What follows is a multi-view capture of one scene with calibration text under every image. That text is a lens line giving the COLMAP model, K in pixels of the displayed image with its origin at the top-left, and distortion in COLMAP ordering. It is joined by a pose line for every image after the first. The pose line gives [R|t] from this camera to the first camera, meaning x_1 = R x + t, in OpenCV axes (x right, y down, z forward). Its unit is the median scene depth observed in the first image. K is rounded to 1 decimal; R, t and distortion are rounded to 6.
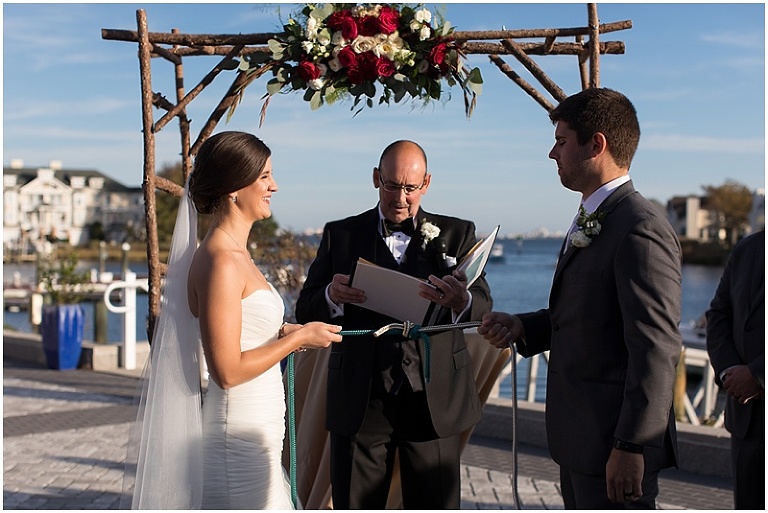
lens RADIAL K [[1163.8, 0, 353.9], [0, 1163.8, 263.8], [0, 0, 1]] dist [-0.010001, 0.050248]
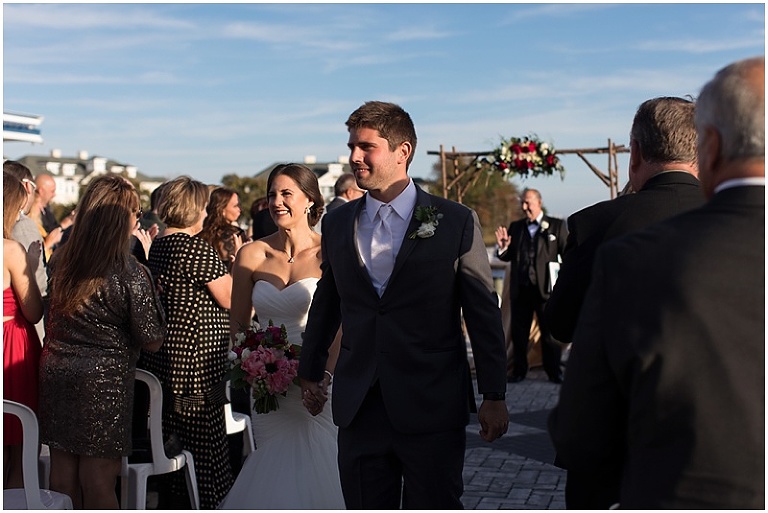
lens RADIAL K [[1163.8, 0, 353.9], [0, 1163.8, 263.8], [0, 0, 1]] dist [-0.010001, 0.050248]
pose [[0.972472, -0.005146, -0.232963, 0.249548], [0.008168, 0.999895, 0.012010, 0.025795], [0.232876, -0.013583, 0.972411, -1.697014]]
